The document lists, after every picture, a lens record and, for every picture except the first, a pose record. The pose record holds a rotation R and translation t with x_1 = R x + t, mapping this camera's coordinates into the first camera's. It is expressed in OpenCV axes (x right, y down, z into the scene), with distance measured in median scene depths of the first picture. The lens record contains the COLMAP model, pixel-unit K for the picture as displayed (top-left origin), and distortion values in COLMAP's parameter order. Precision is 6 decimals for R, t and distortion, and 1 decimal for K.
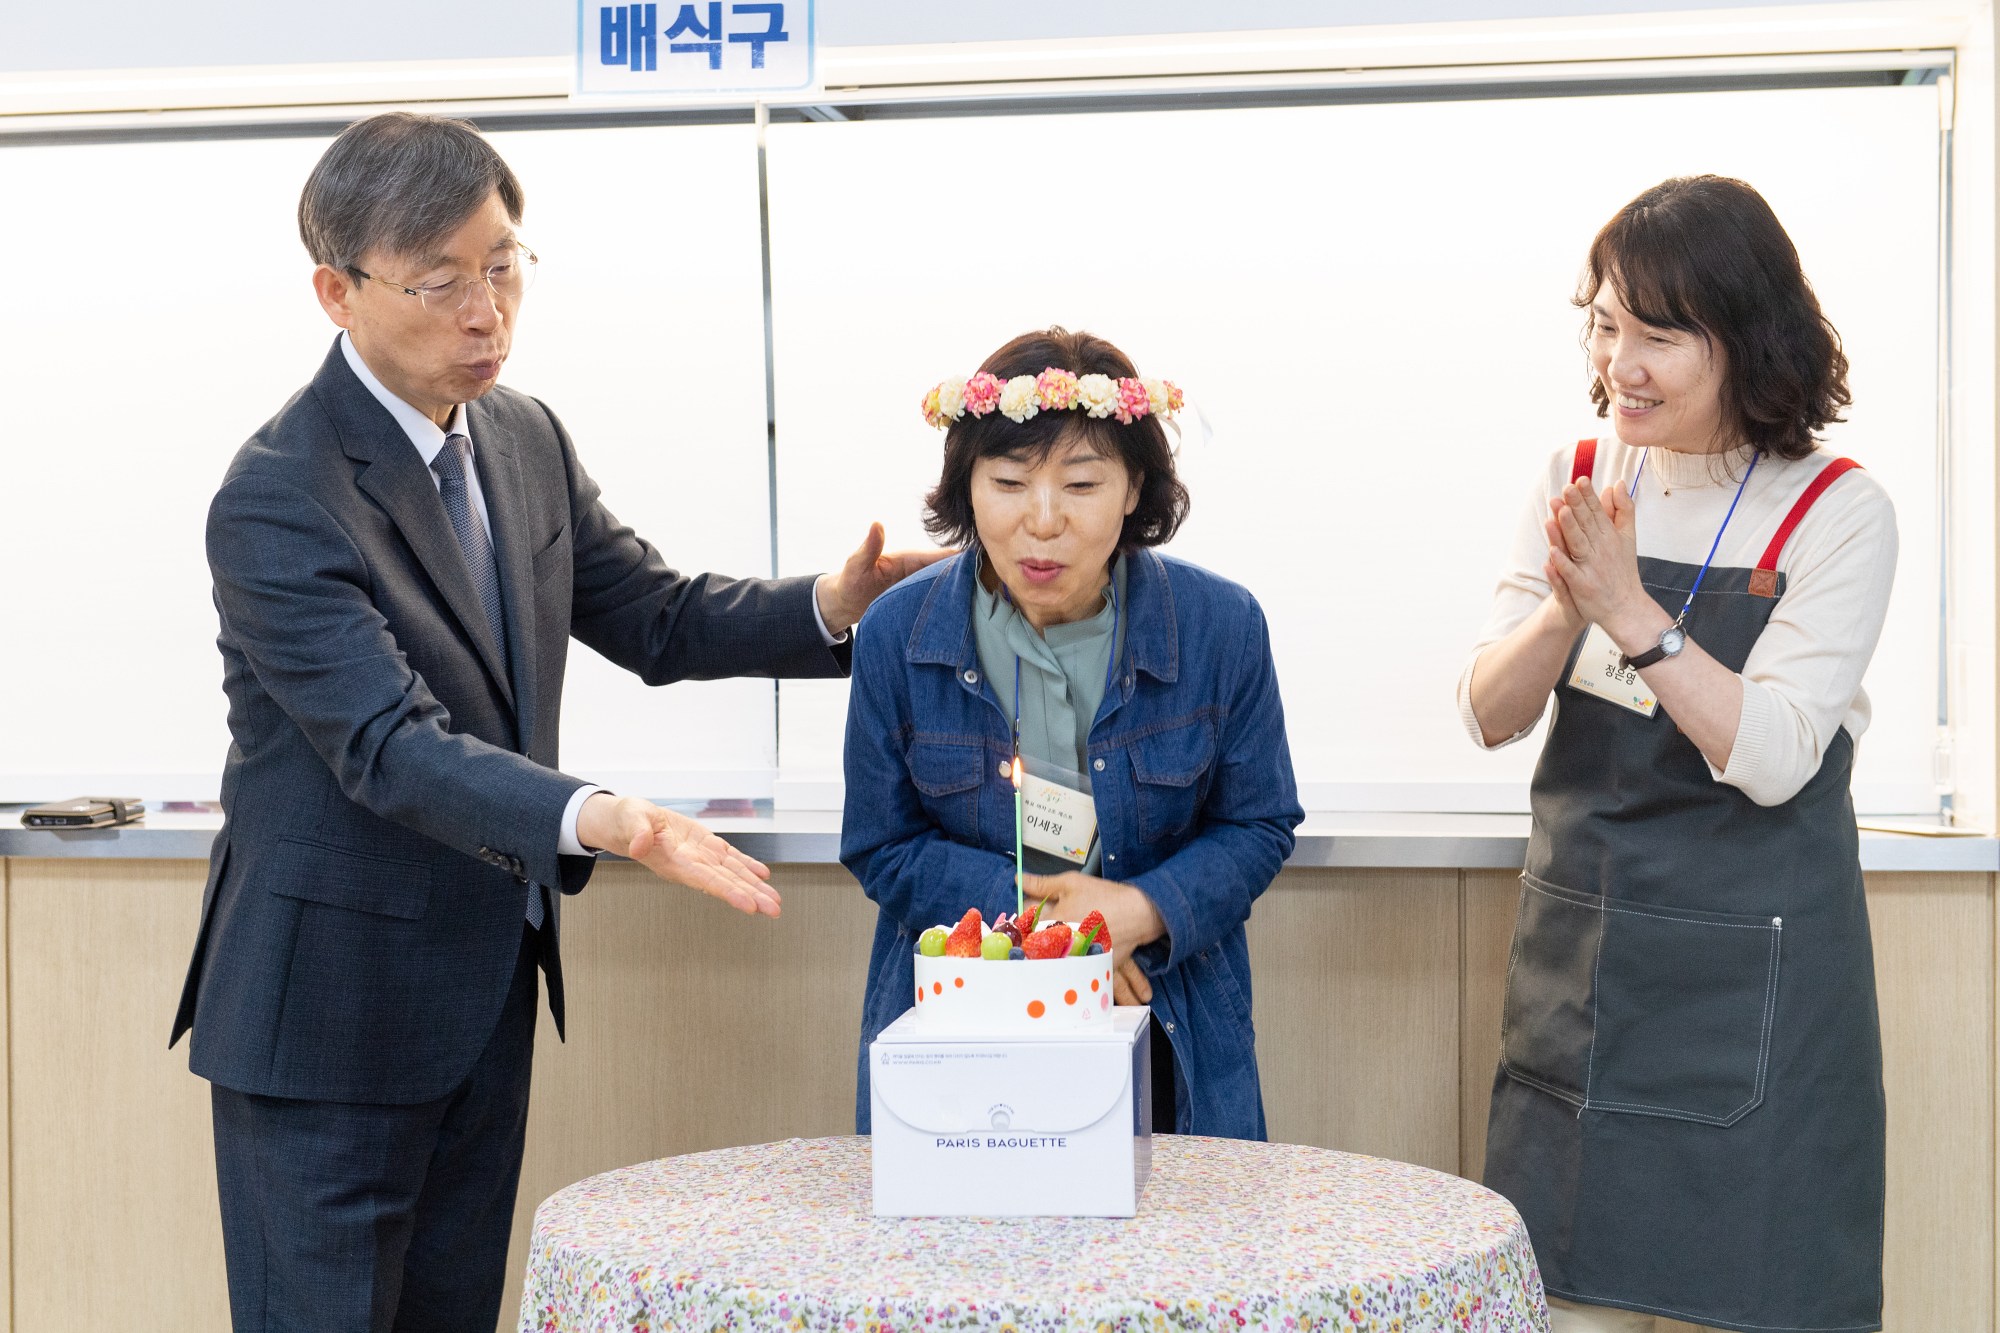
lens RADIAL K [[3273.2, 0, 998.3], [0, 3273.2, 671.6], [0, 0, 1]] dist [0.004018, 0.000000]
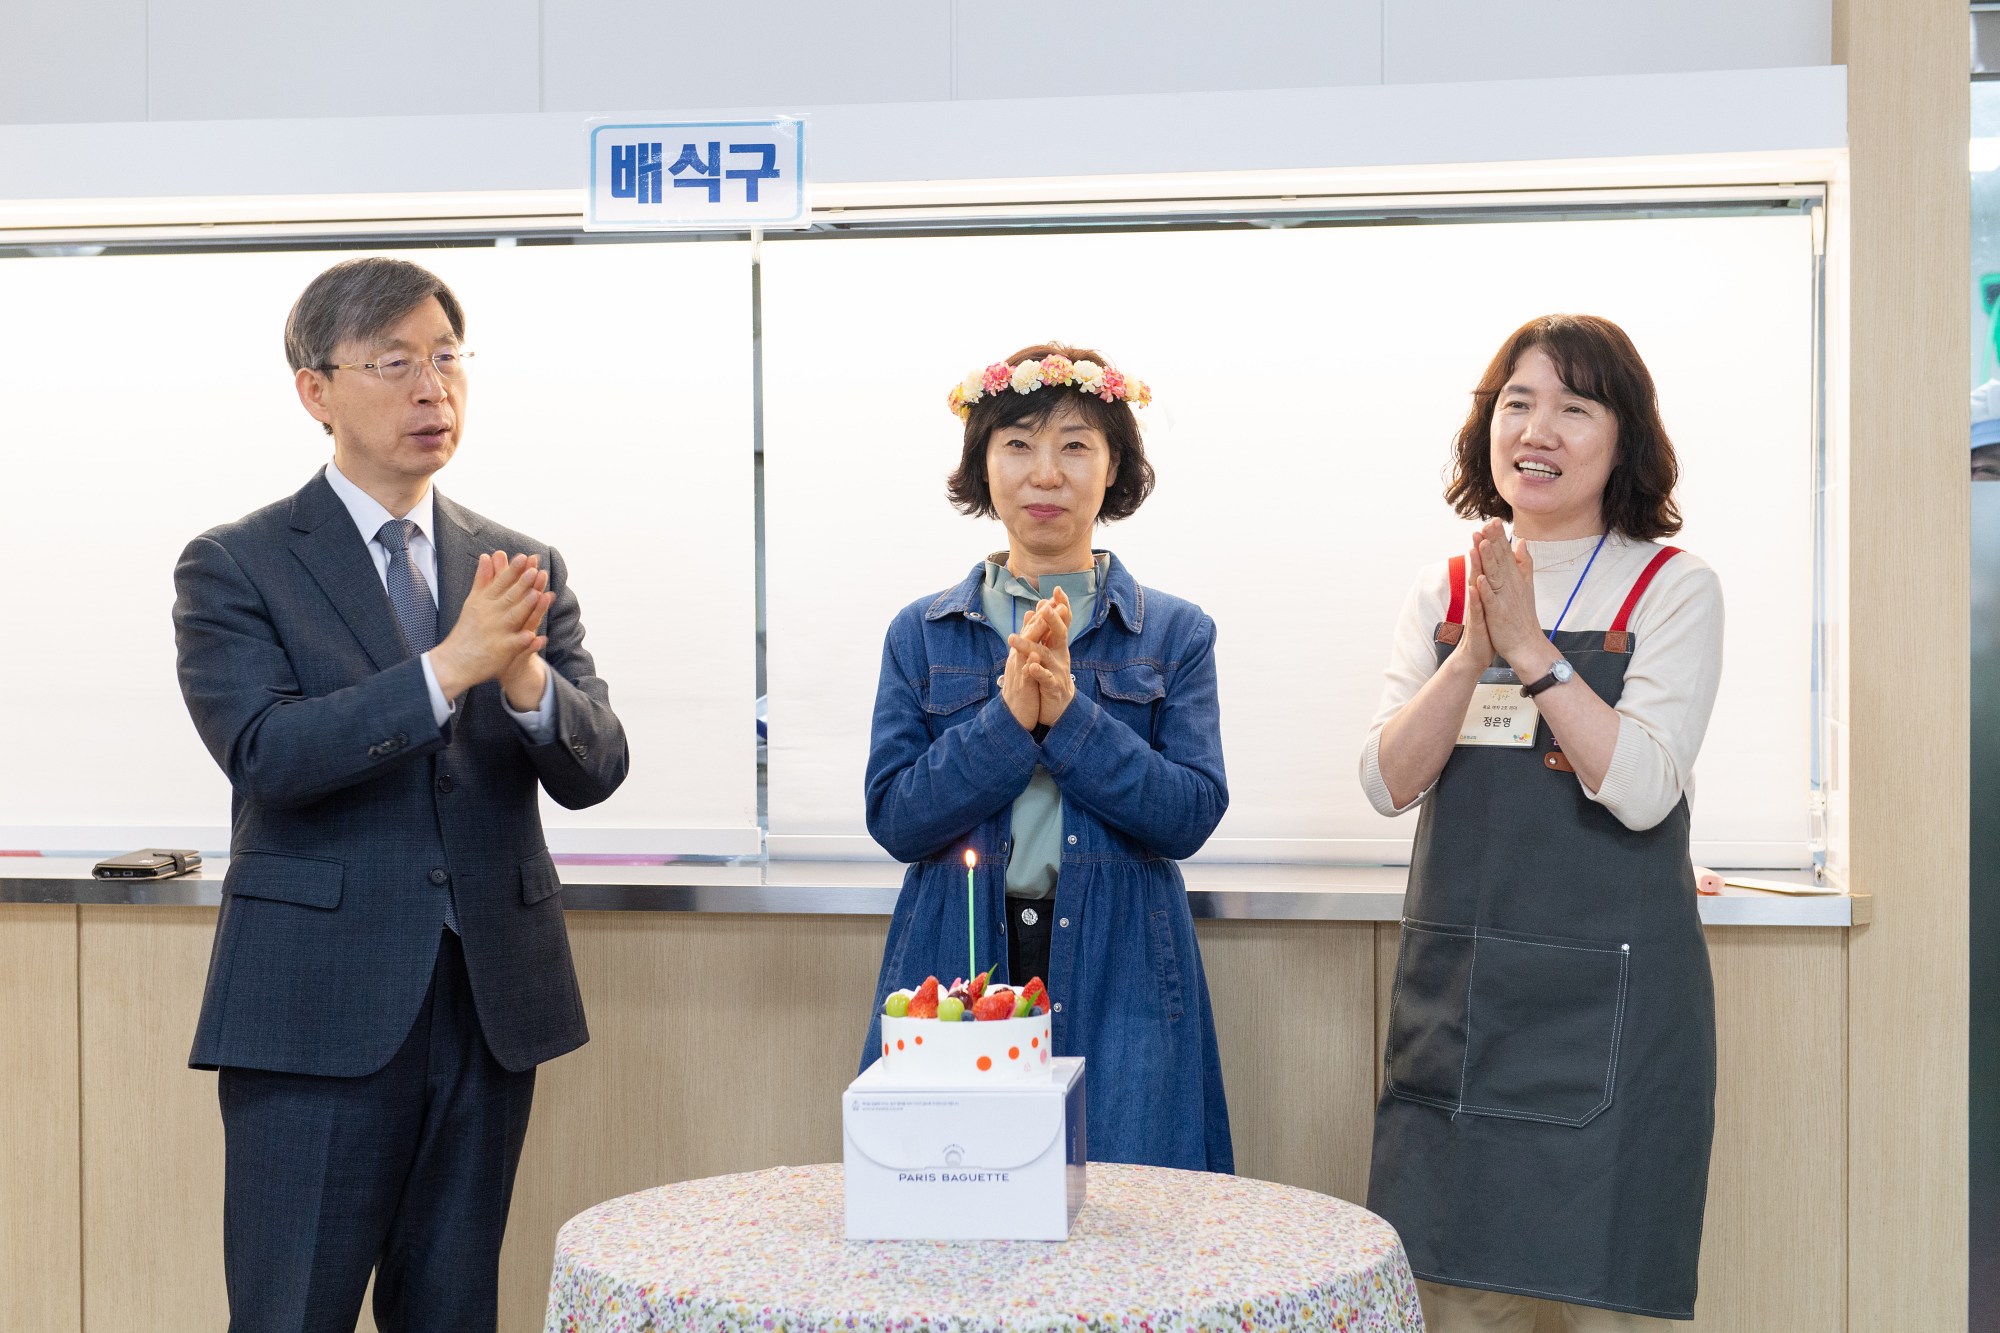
lens RADIAL K [[3273.2, 0, 995.9], [0, 3273.2, 675.4], [0, 0, 1]] dist [0.004018, 0.000000]
pose [[0.999997, 0.001697, -0.001673, 0.015334], [-0.001688, 0.999982, 0.005765, -0.037720], [0.001683, -0.005762, 0.999982, -0.152978]]
